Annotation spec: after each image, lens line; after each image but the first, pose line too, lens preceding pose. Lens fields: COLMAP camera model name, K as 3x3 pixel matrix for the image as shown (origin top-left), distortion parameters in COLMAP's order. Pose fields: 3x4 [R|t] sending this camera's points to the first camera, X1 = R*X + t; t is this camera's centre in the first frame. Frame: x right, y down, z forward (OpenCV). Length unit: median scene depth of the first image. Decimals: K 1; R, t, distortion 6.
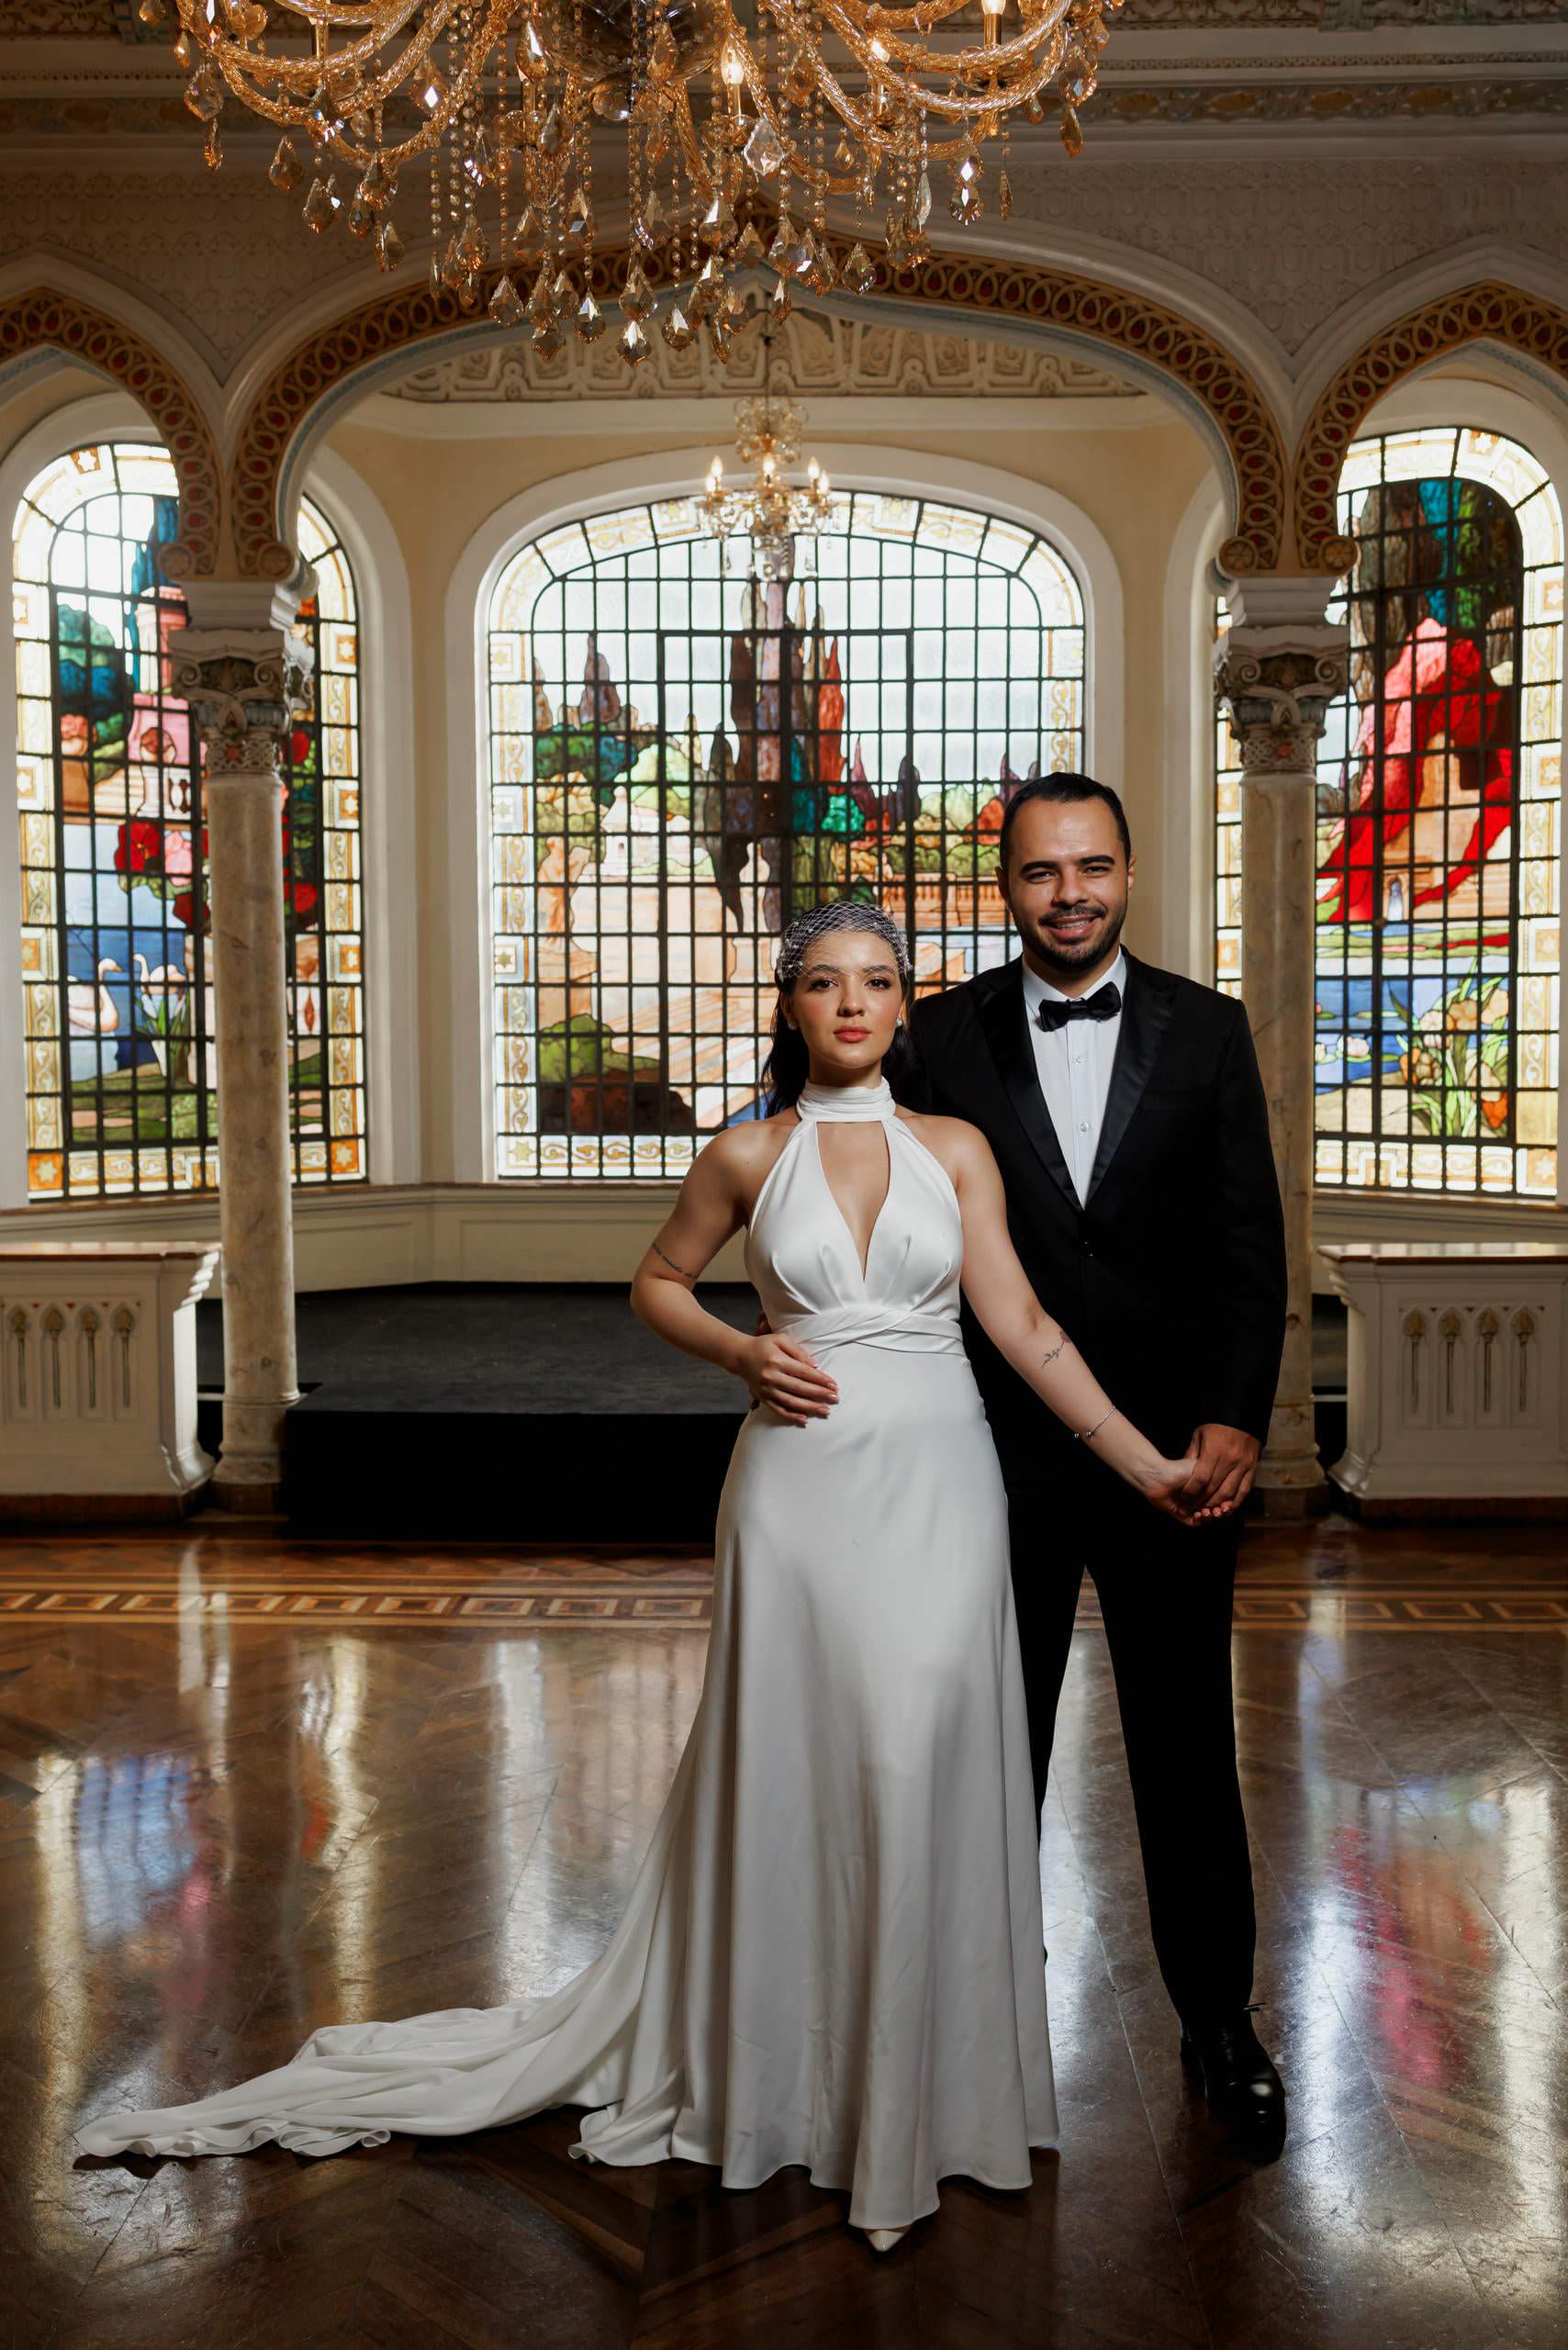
lens RADIAL K [[2359.9, 0, 784.0], [0, 2359.9, 1175.0], [0, 0, 1]] dist [0.026848, 0.010894]
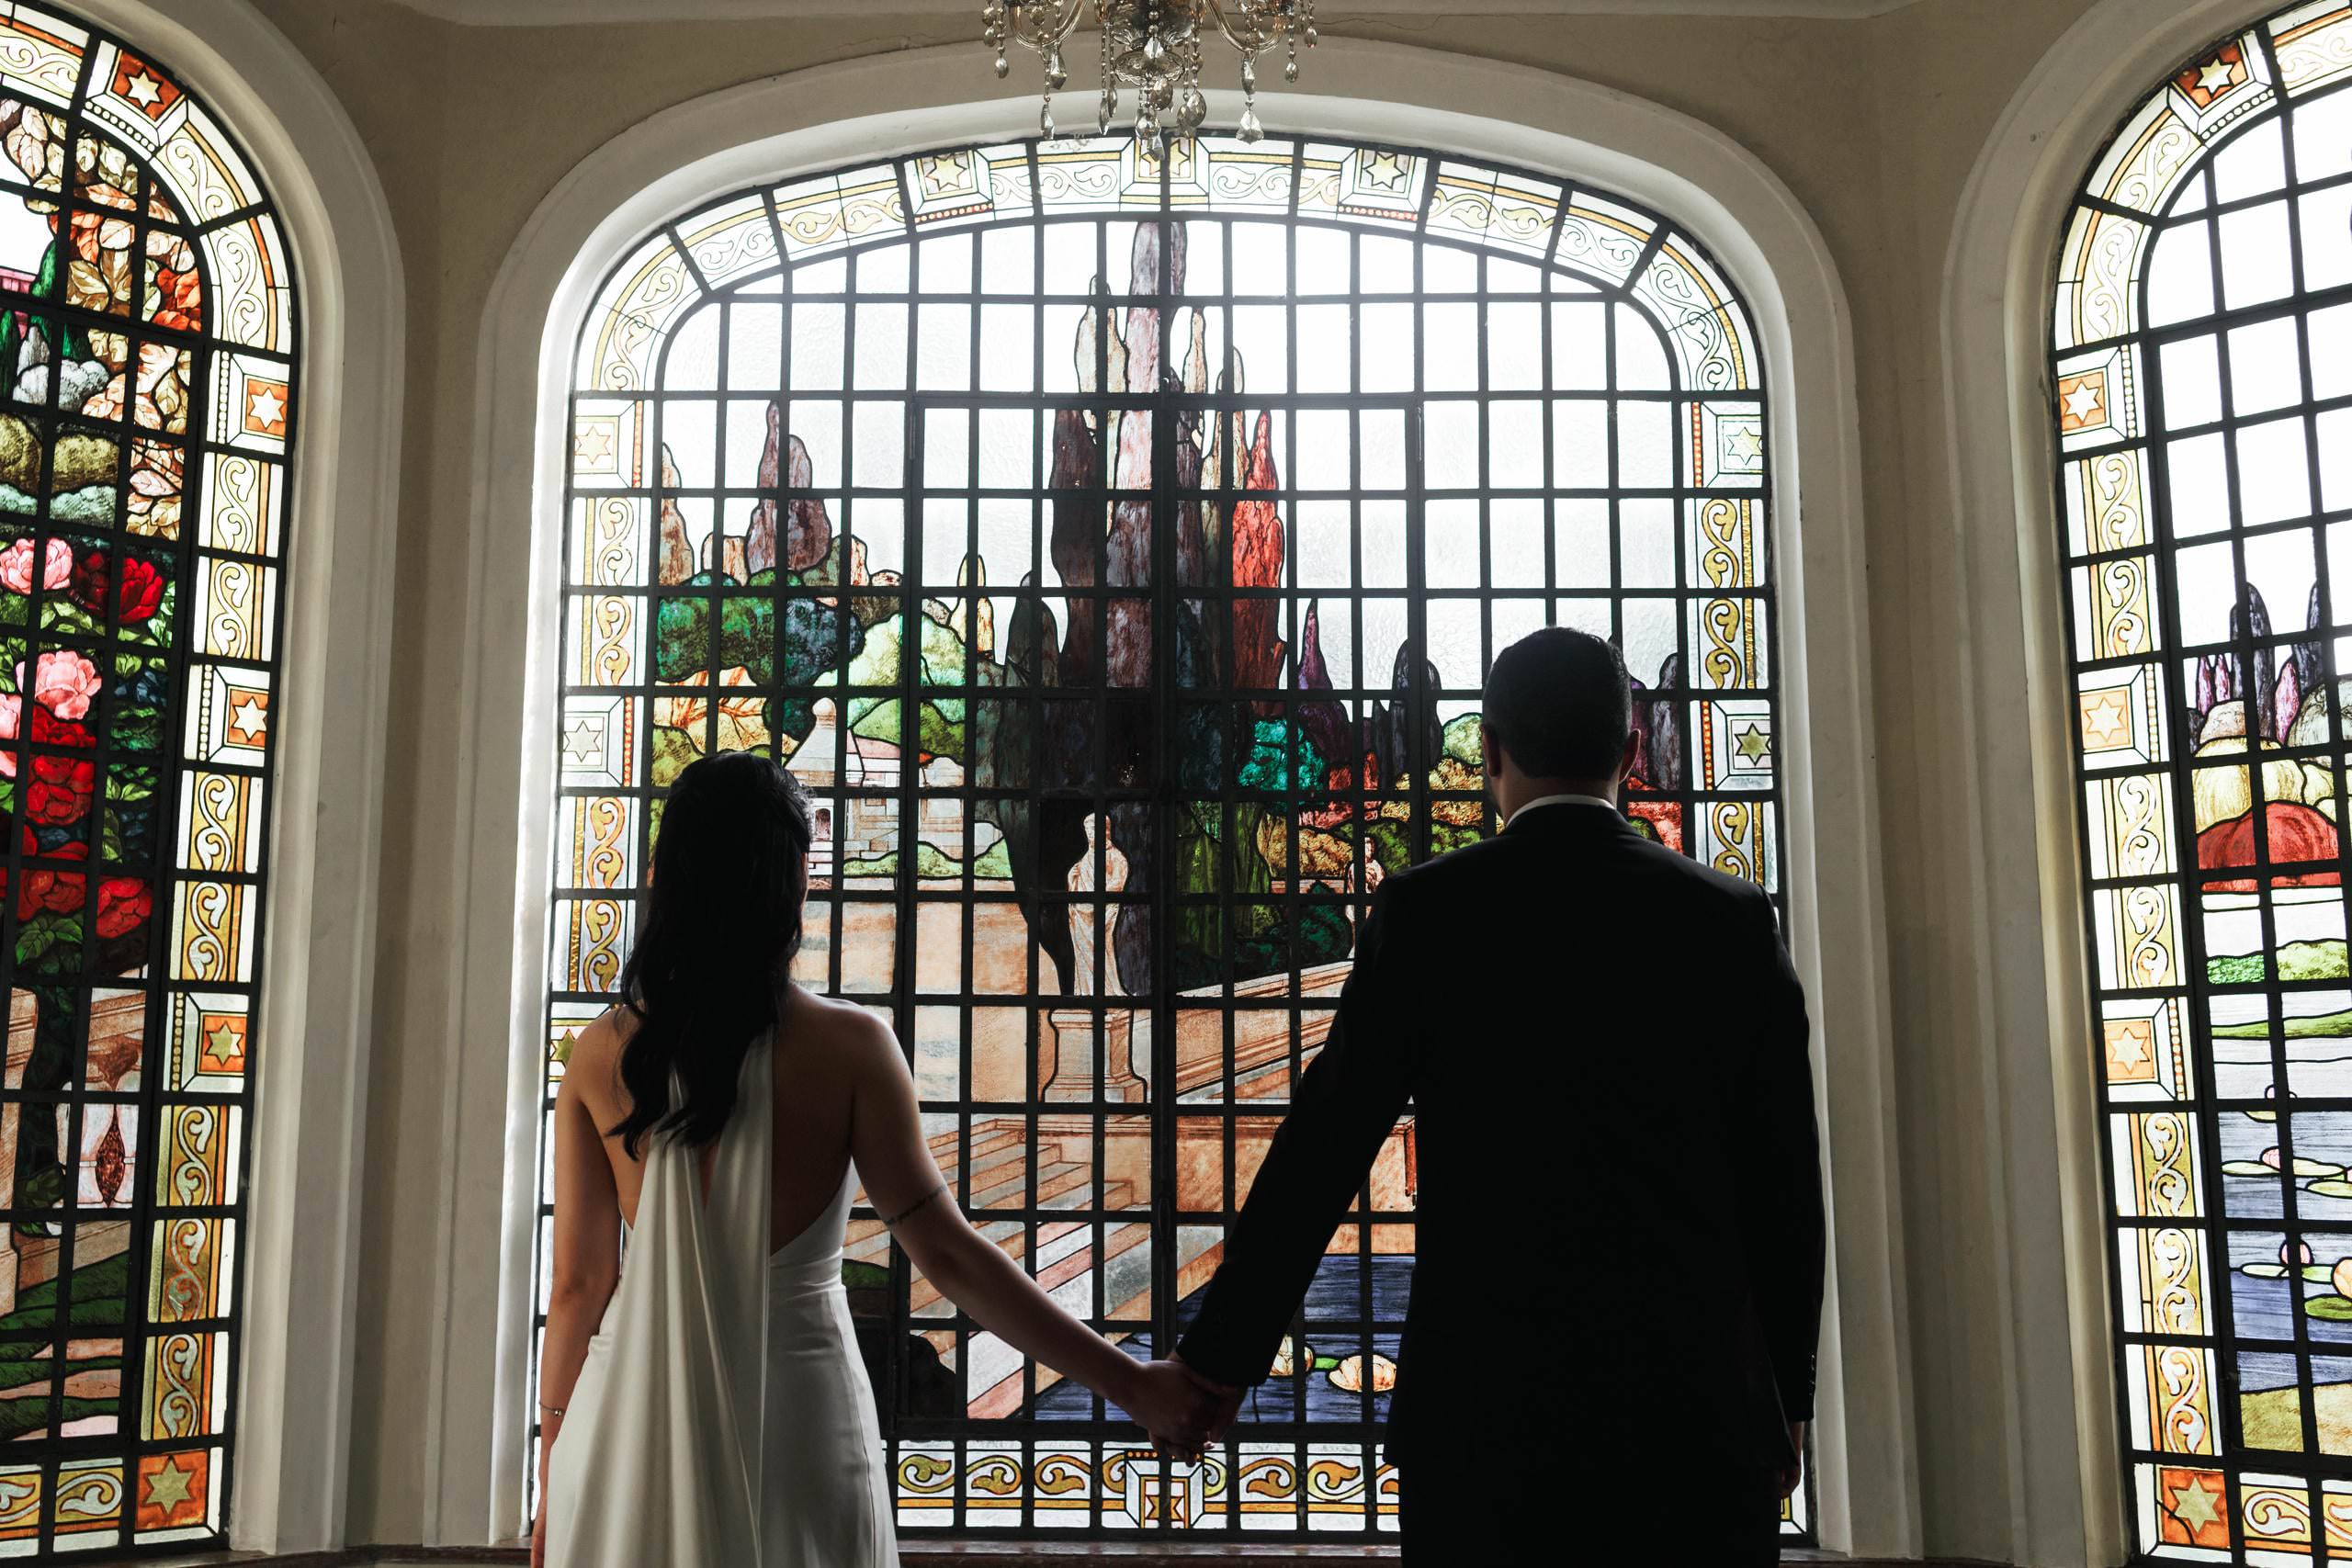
lens RADIAL K [[2361.6, 0, 1096.1], [0, 2361.6, 777.1], [0, 0, 1]] dist [0.026848, 0.010894]
pose [[0.999904, 0.011027, 0.008429, -0.017199], [-0.008773, 0.972726, -0.231792, -0.035777], [-0.010755, 0.231695, 0.972729, 0.530224]]
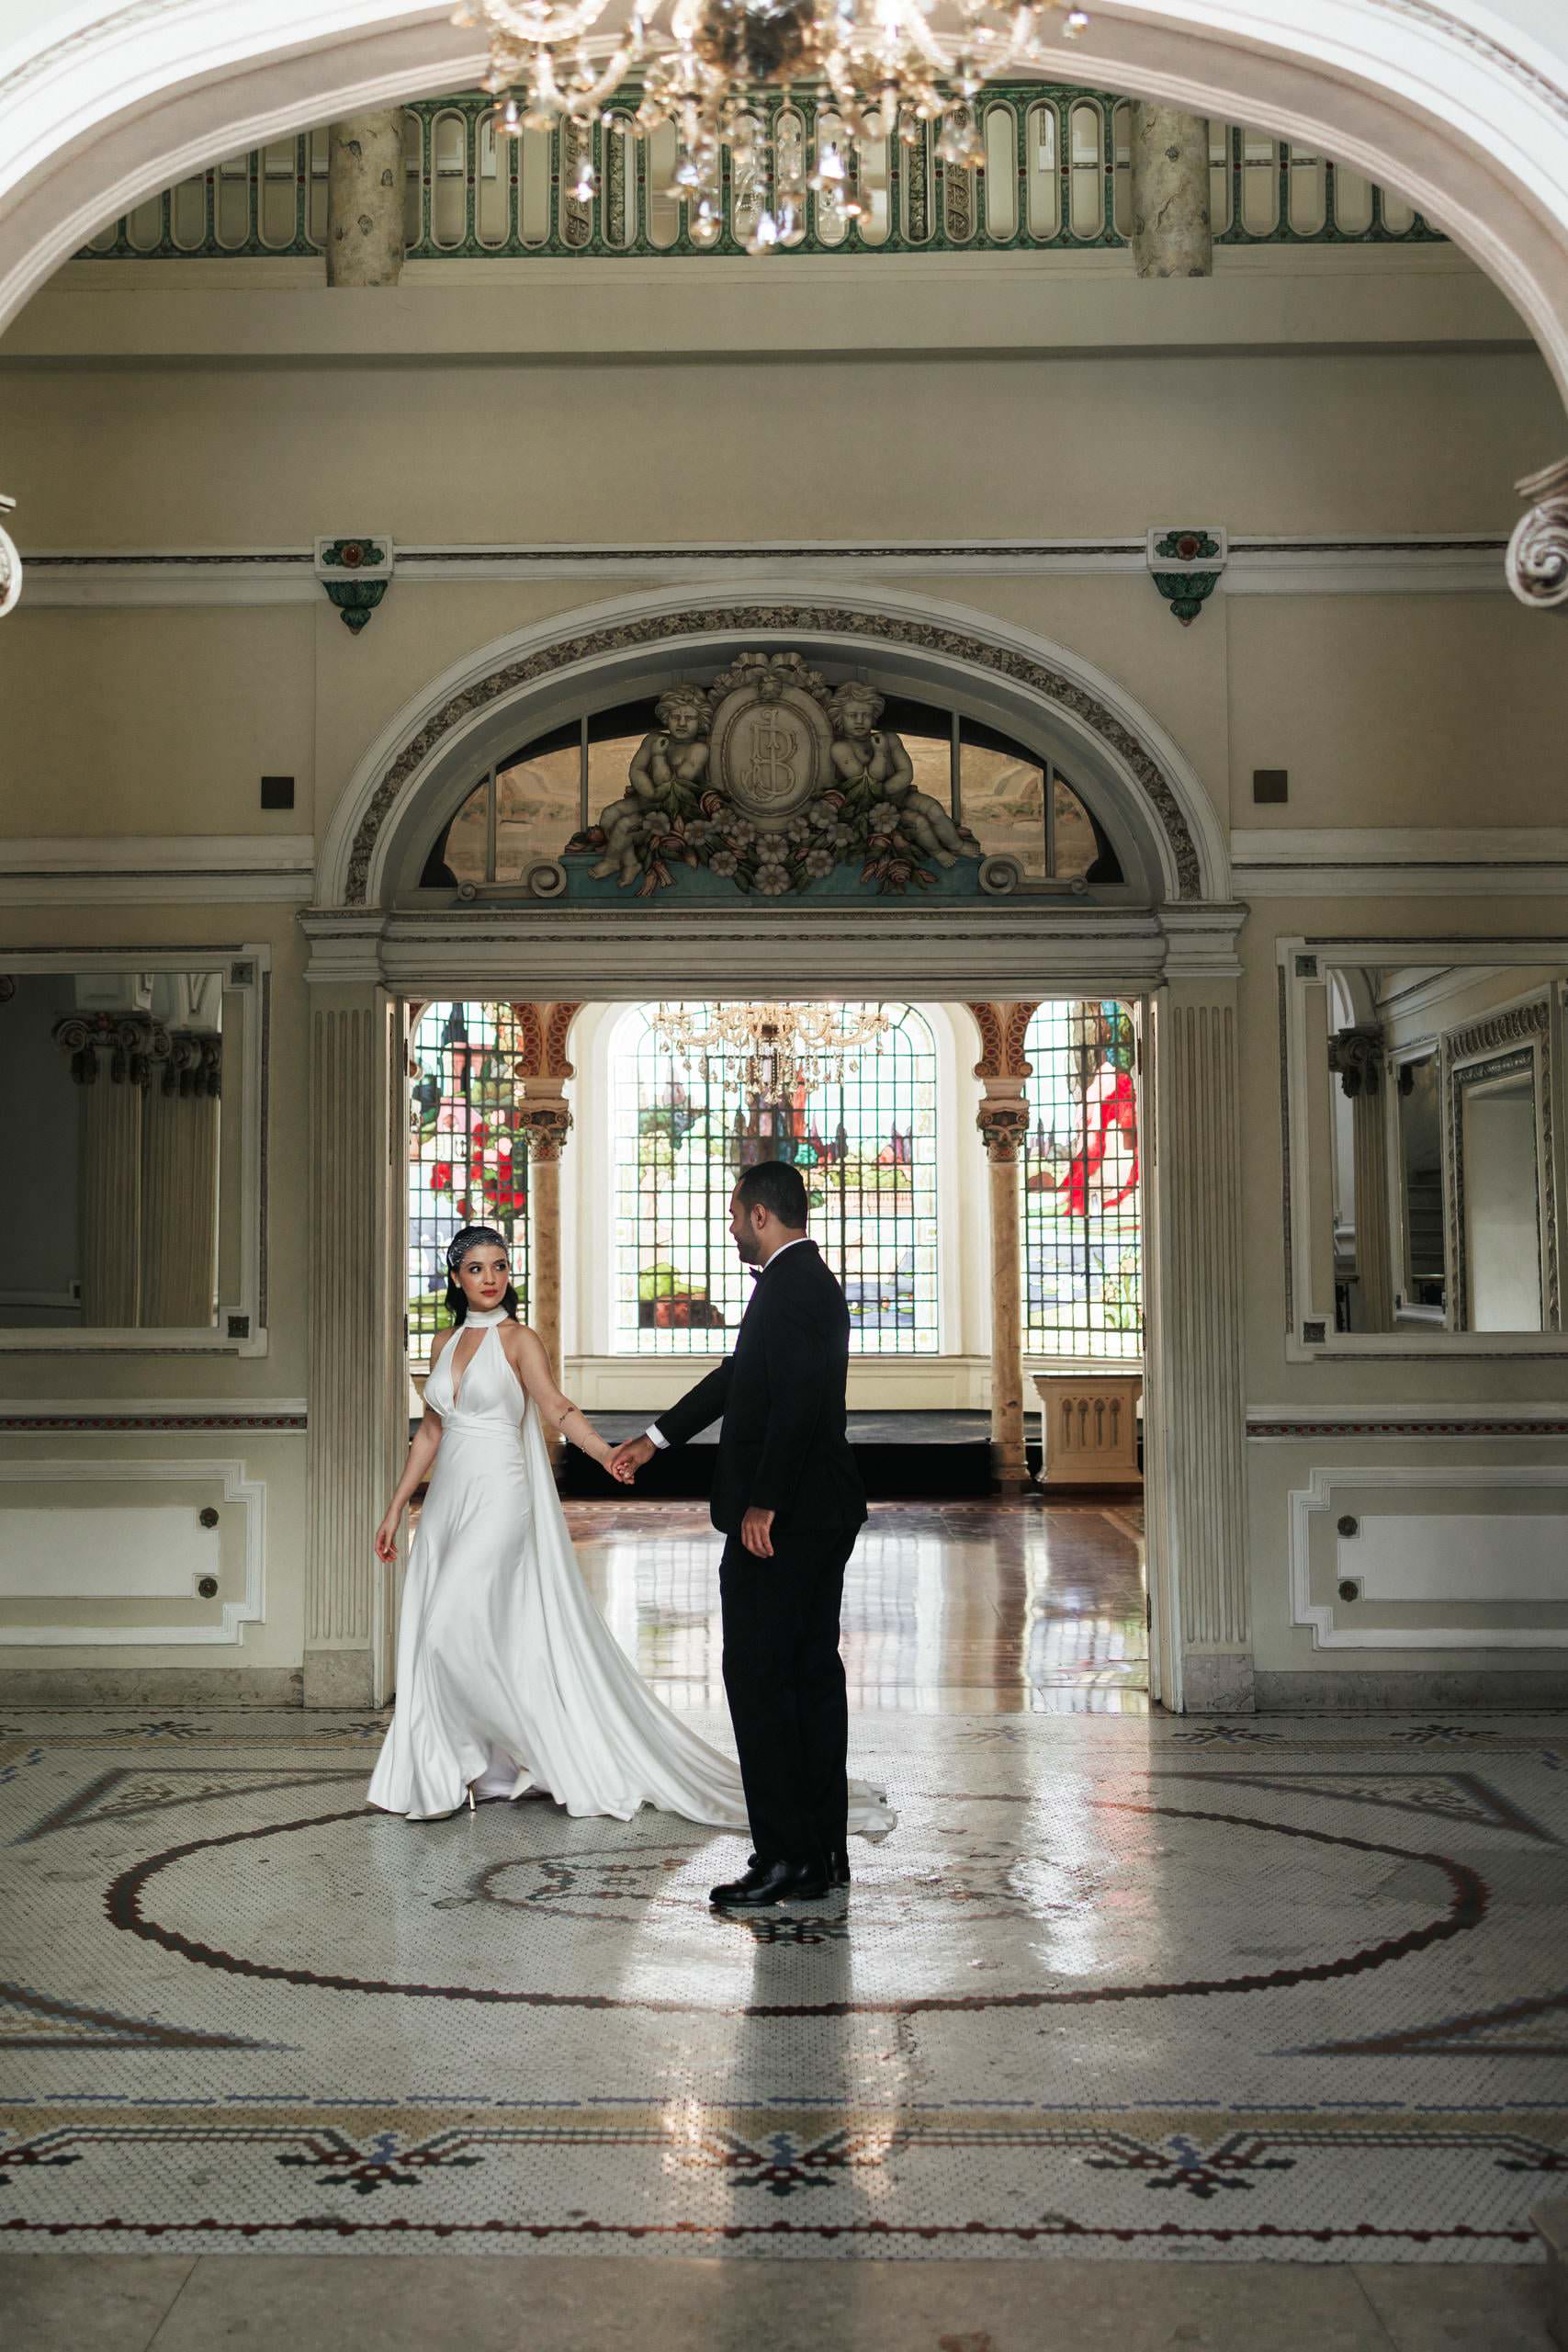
lens RADIAL K [[2396.8, 0, 724.1], [0, 2396.8, 1065.1], [0, 0, 1]] dist [0.015544, 0.020728]
pose [[0.999996, 0.001838, 0.002211, -0.043203], [-0.001506, 0.989902, -0.141746, 0.043694], [-0.002449, 0.141742, 0.989901, -0.861638]]
